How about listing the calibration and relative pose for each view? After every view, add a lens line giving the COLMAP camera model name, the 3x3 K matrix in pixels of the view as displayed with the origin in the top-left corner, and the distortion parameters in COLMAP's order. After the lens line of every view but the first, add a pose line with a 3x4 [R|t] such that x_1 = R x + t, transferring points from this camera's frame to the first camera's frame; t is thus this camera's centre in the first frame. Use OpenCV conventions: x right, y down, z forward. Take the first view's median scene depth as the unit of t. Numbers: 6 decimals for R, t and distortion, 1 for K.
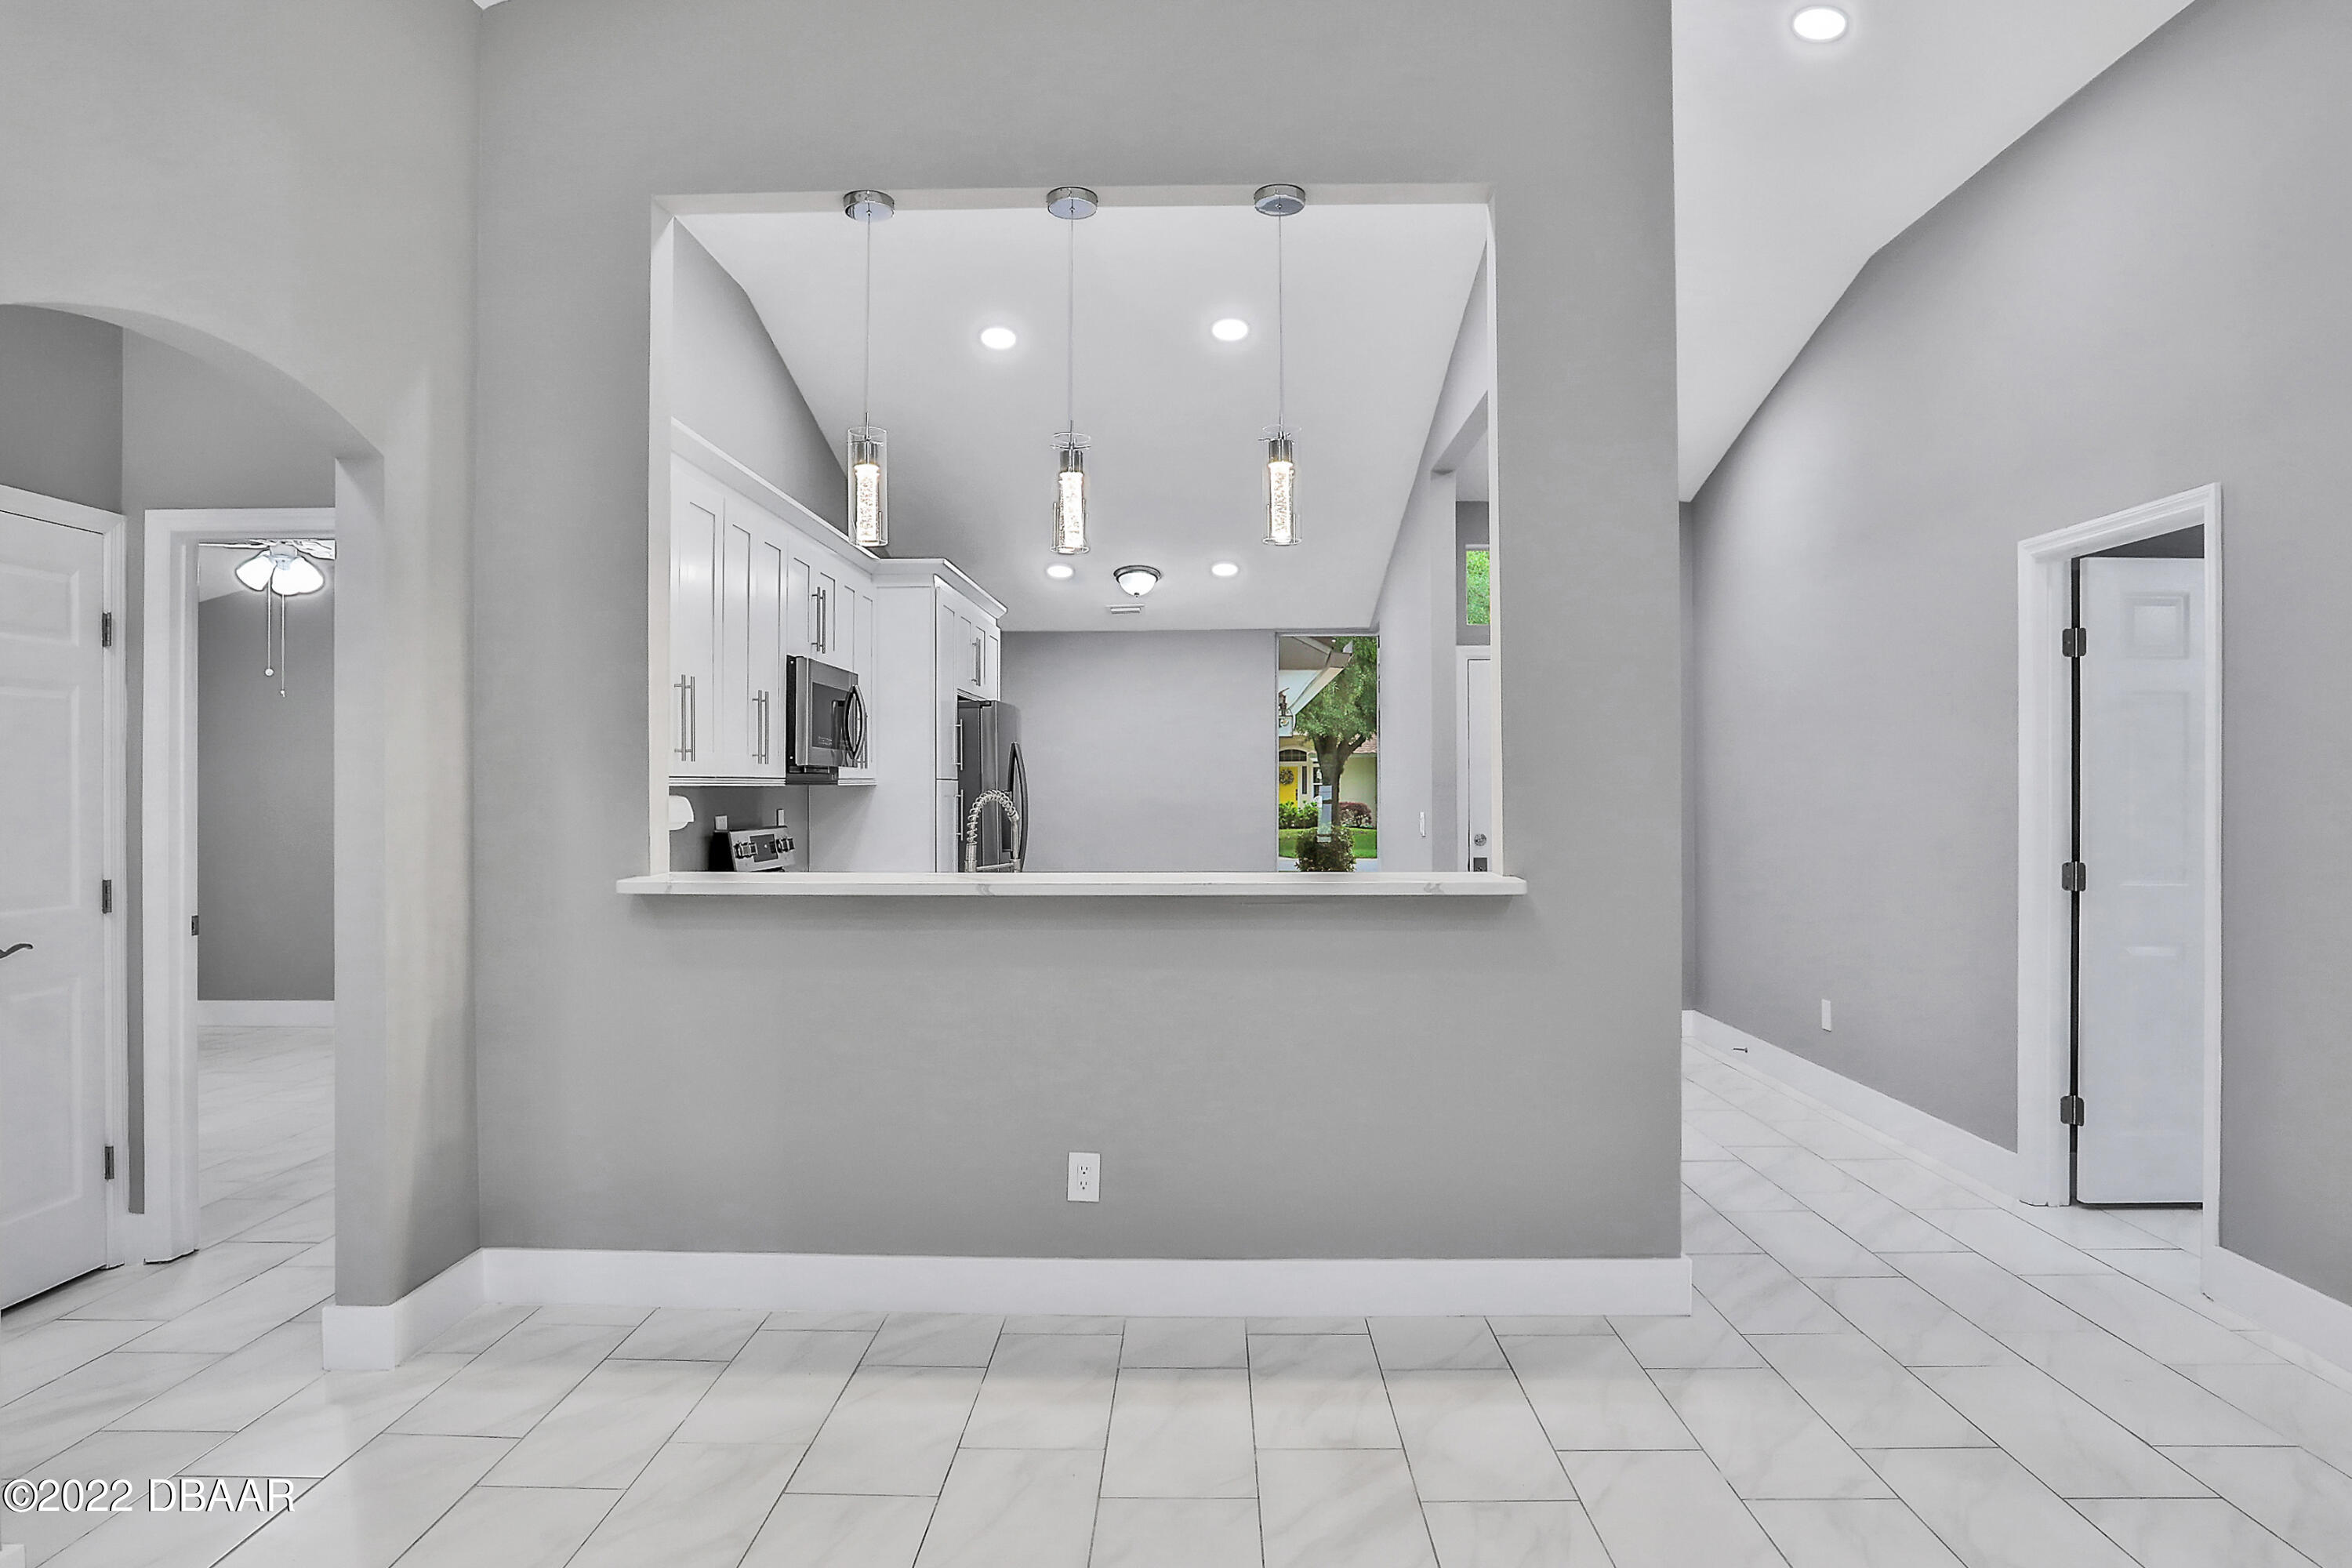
lens RADIAL K [[1445.3, 0, 1166.9], [0, 1445.3, 795.9], [0, 0, 1]] dist [-0.015279, -0.000041]
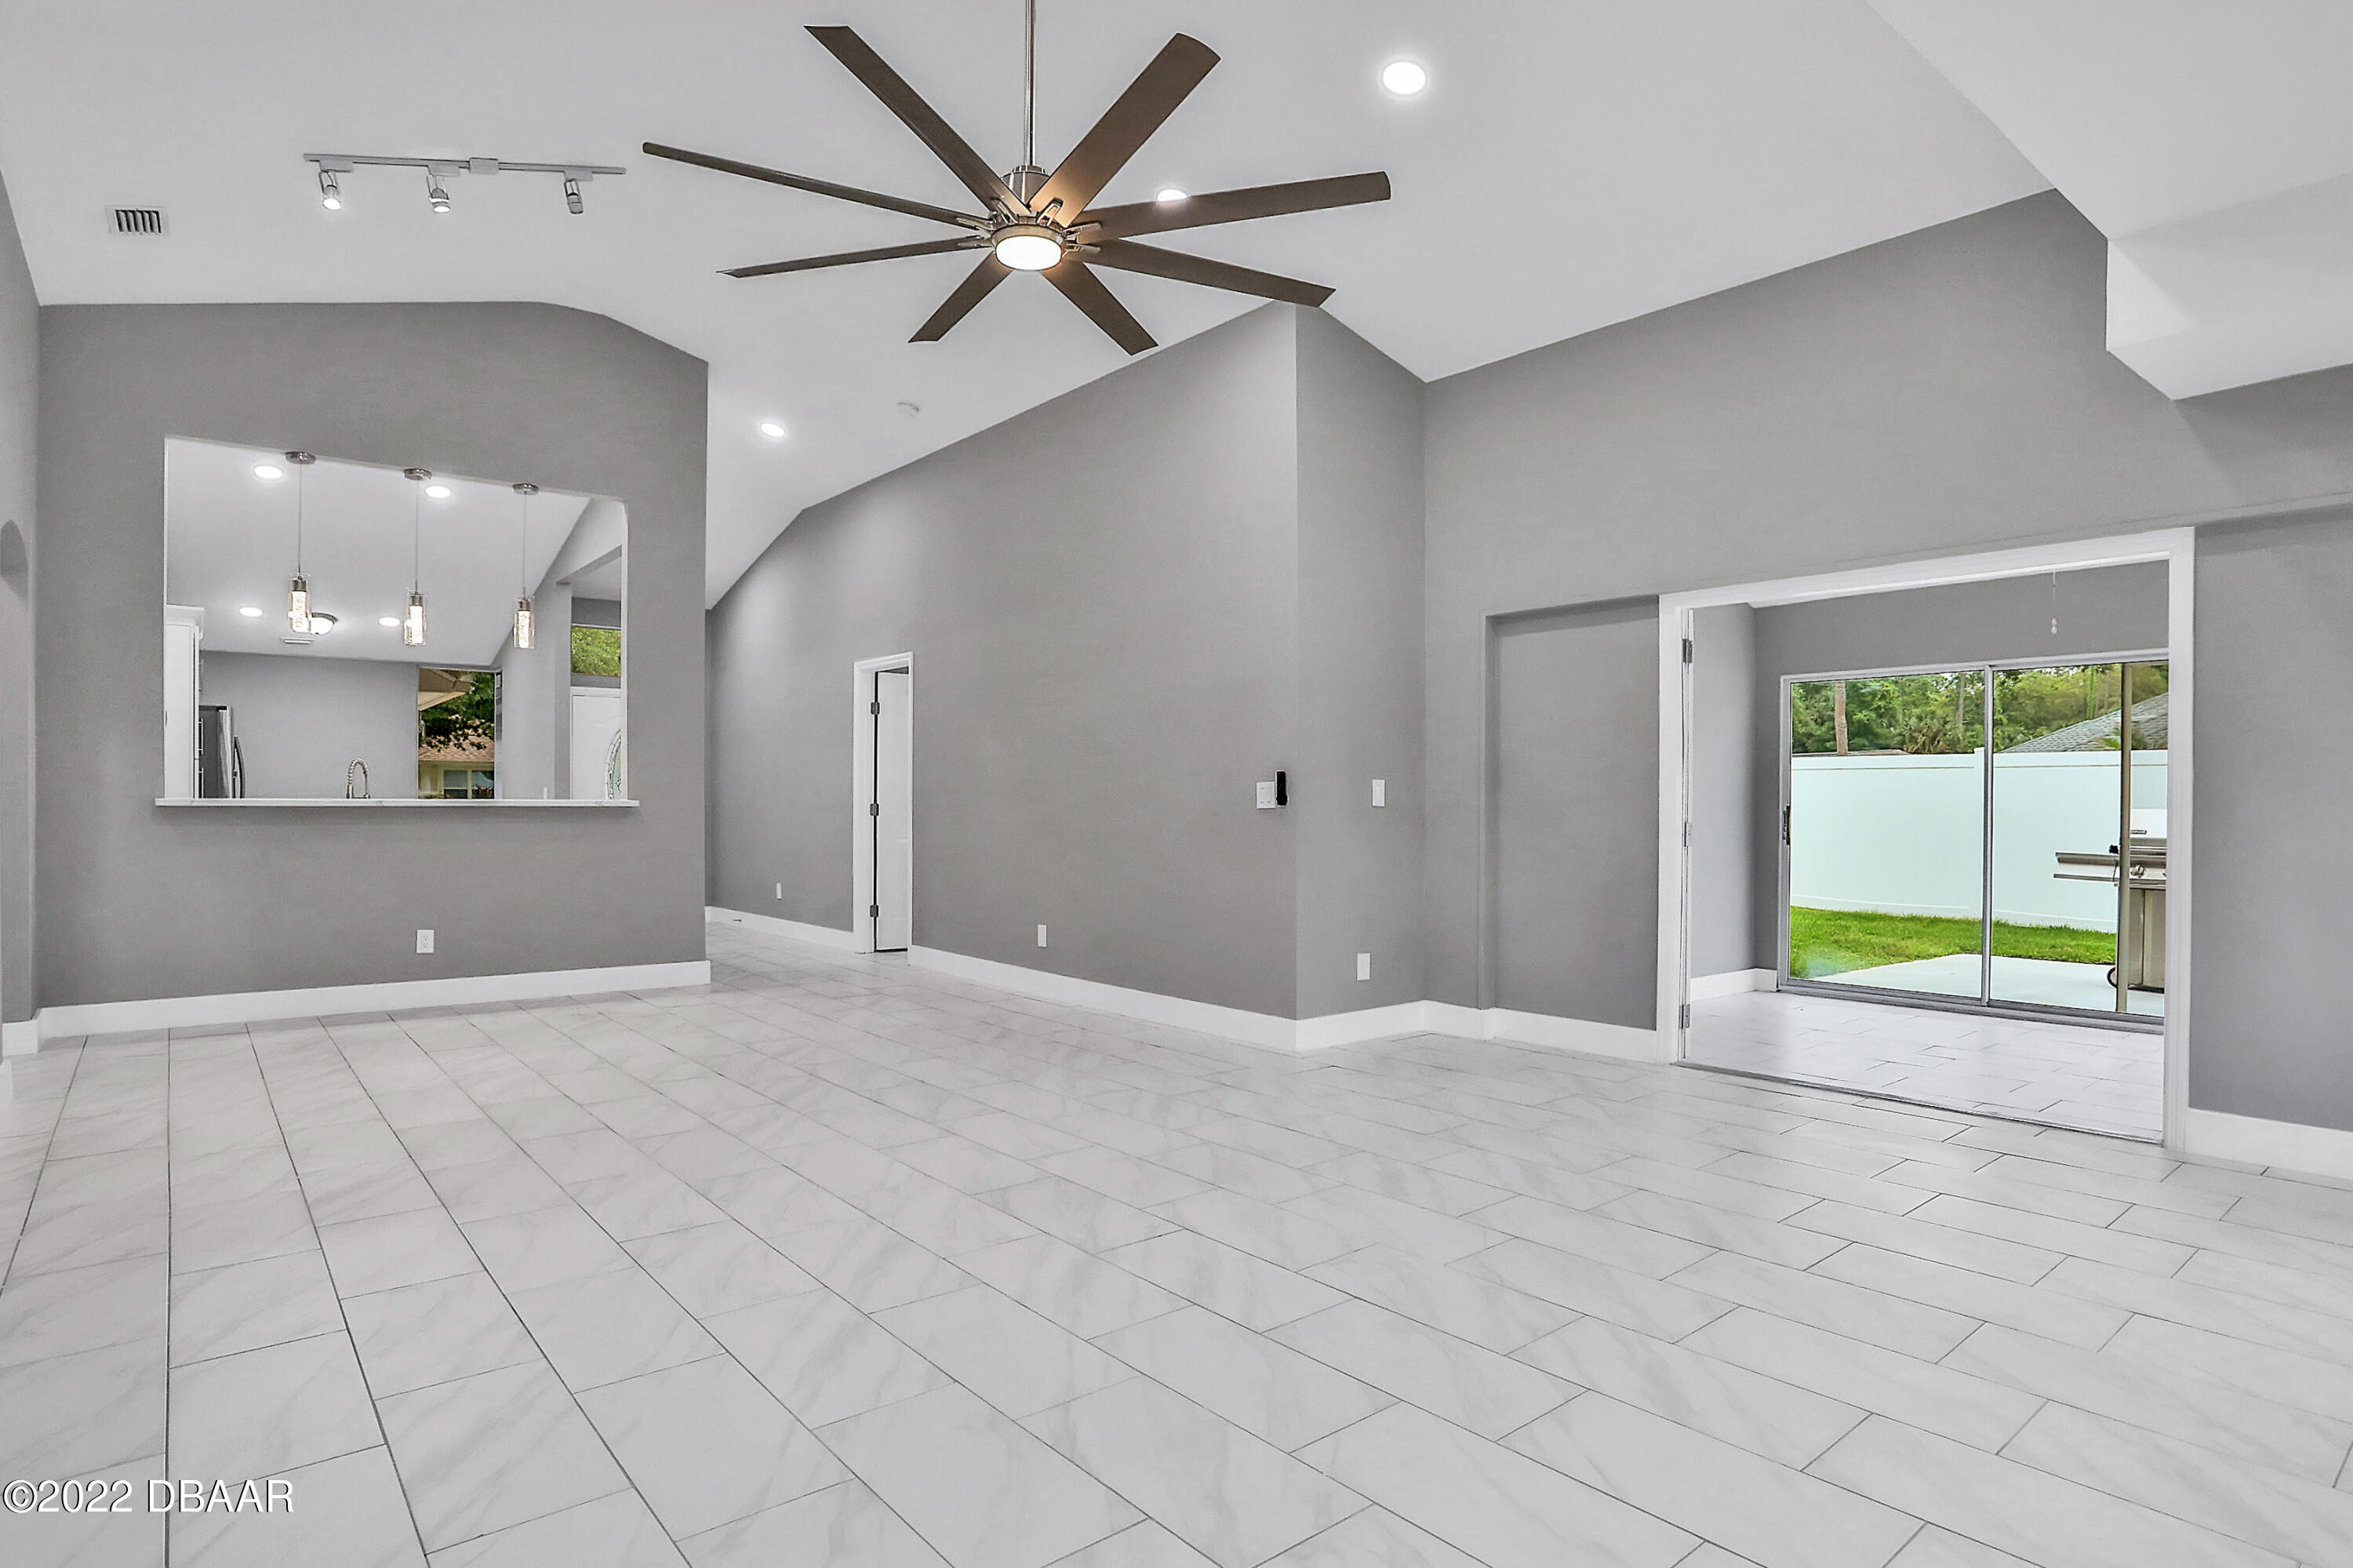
lens RADIAL K [[1251.0, 0, 1181.4], [0, 1251.0, 796.4], [0, 0, 1]] dist [-0.069000, 0.024167]
pose [[0.756825, 0.007768, 0.653572, -0.288444], [-0.001731, 0.999950, -0.009881, 0.050826], [-0.653615, 0.006347, 0.756800, -0.791633]]
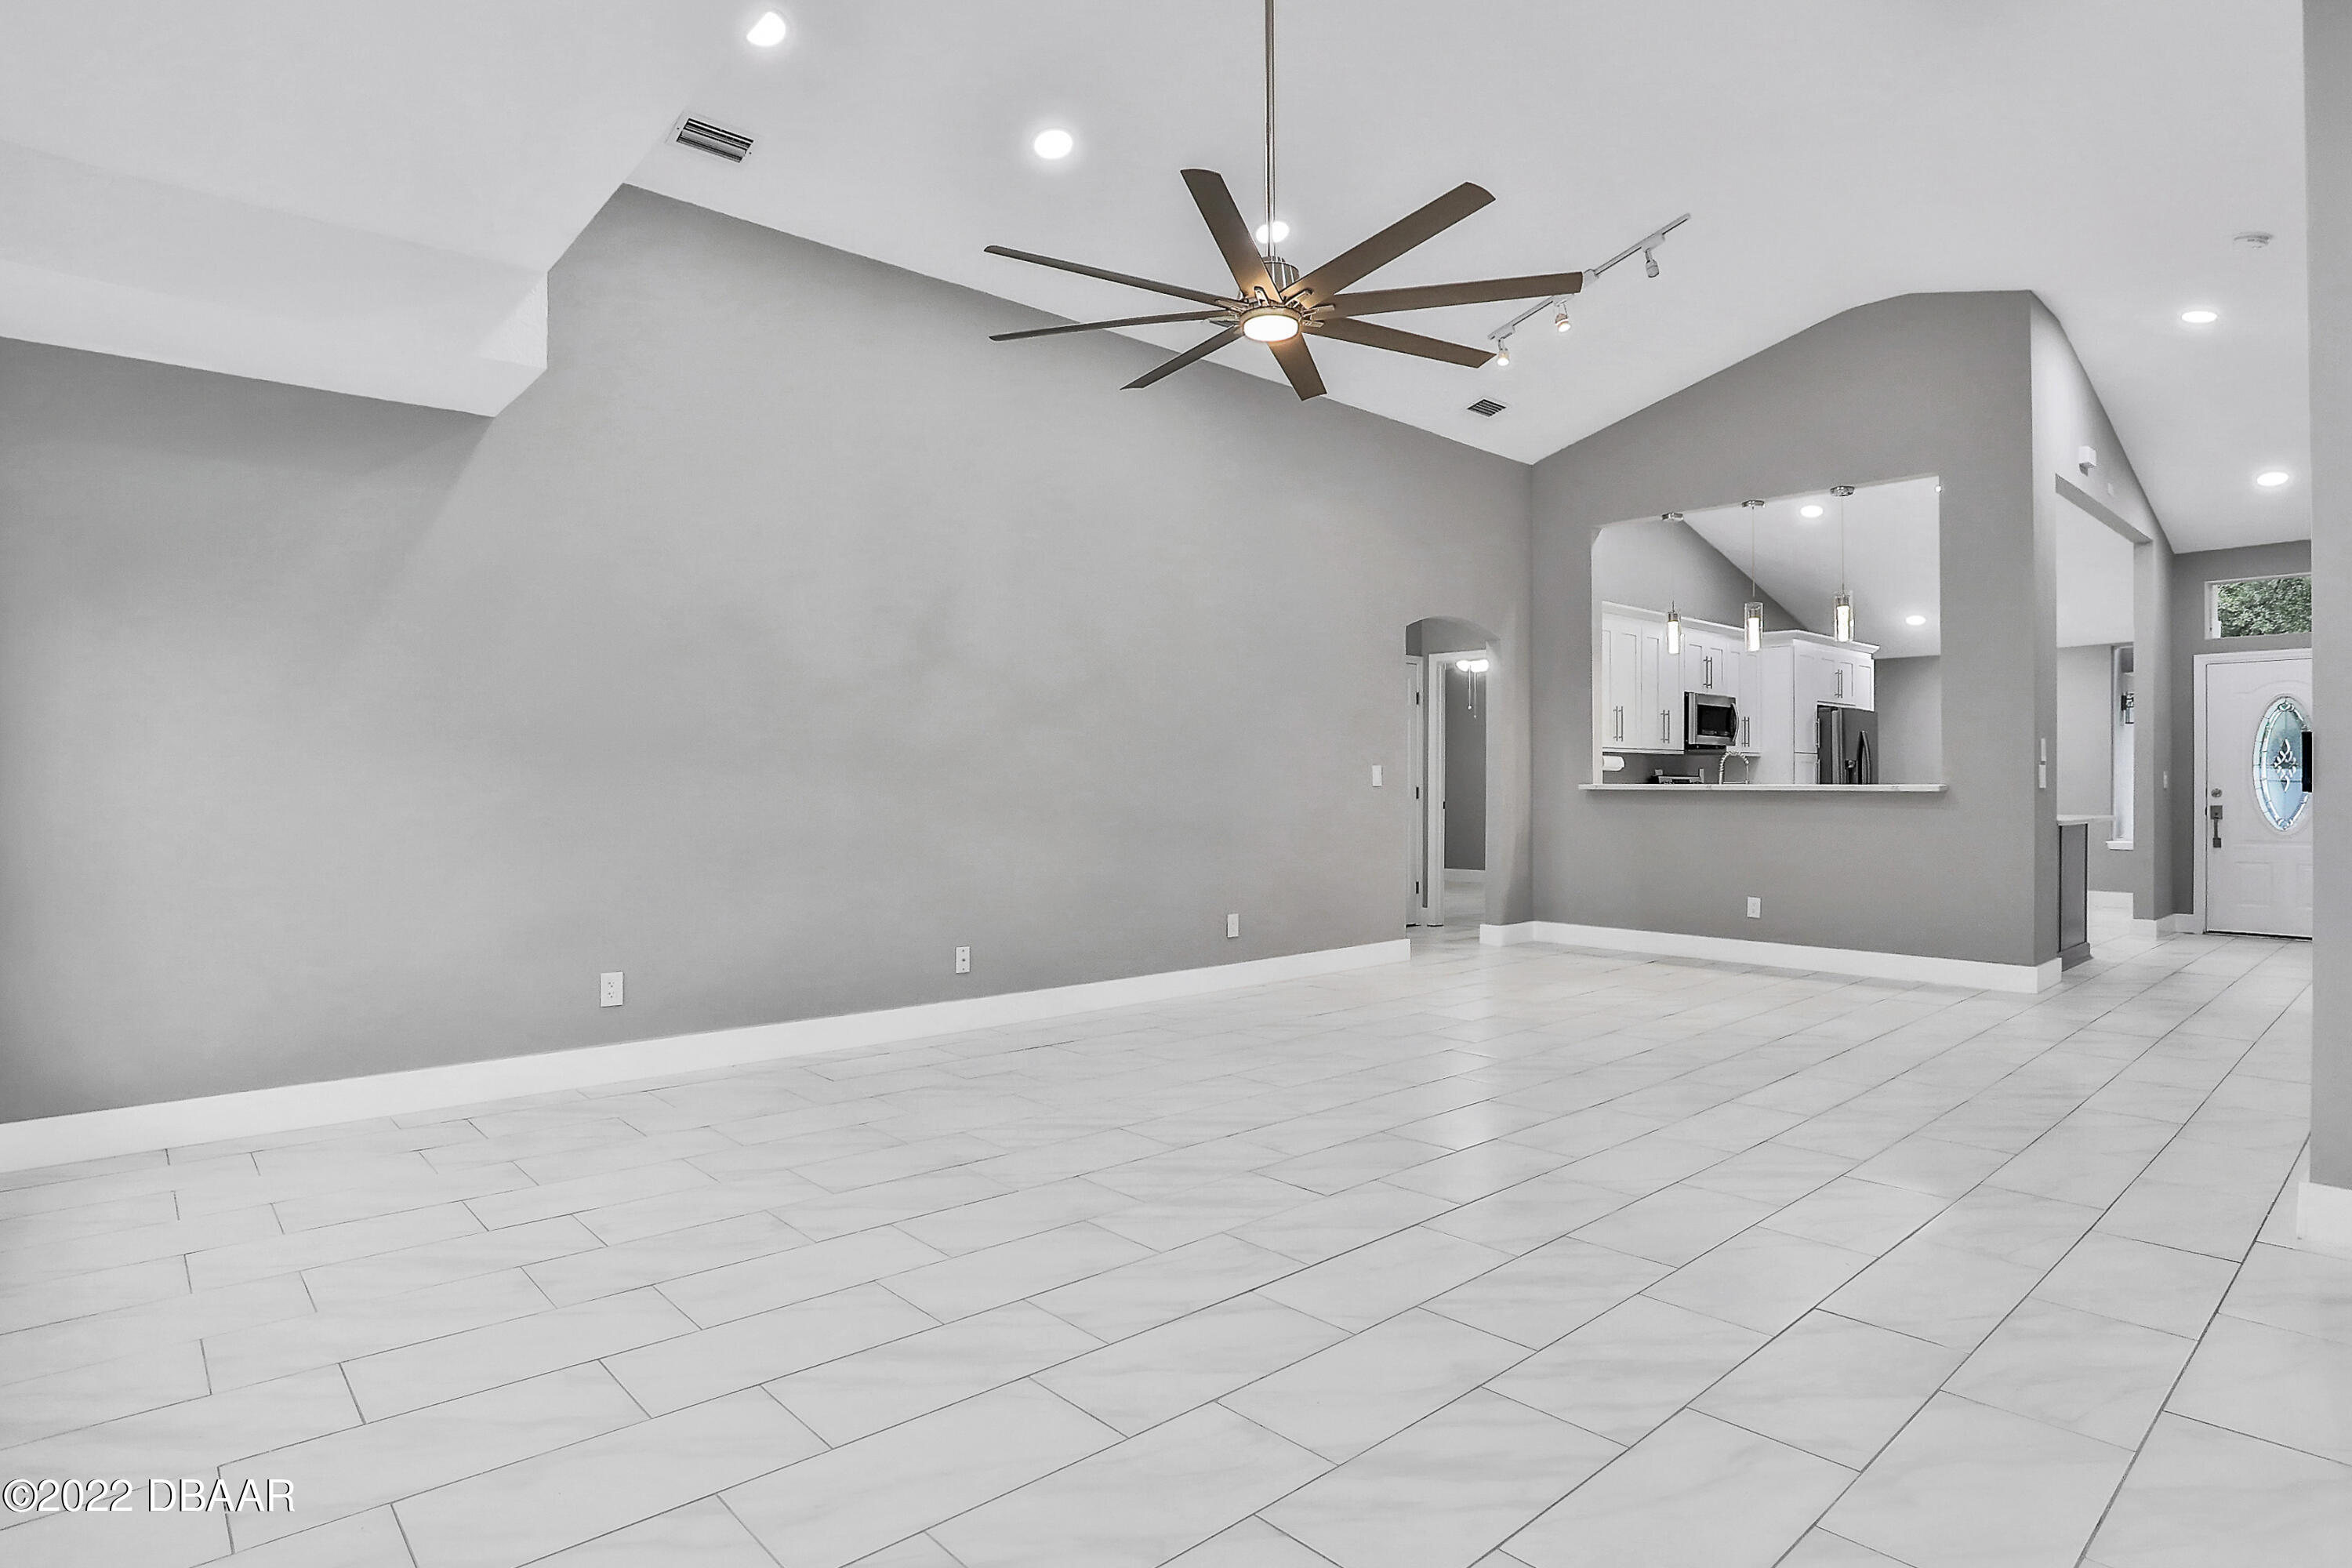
lens RADIAL K [[1207.3, 0, 1176.0], [0, 1207.3, 784.0], [0, 0, 1]] dist [-0.059103, -0.000059]
pose [[0.689471, 0.003404, -0.724306, 0.538094], [-0.006088, 0.999981, -0.001096, 0.047689], [0.724288, 0.005165, 0.689478, -0.810588]]
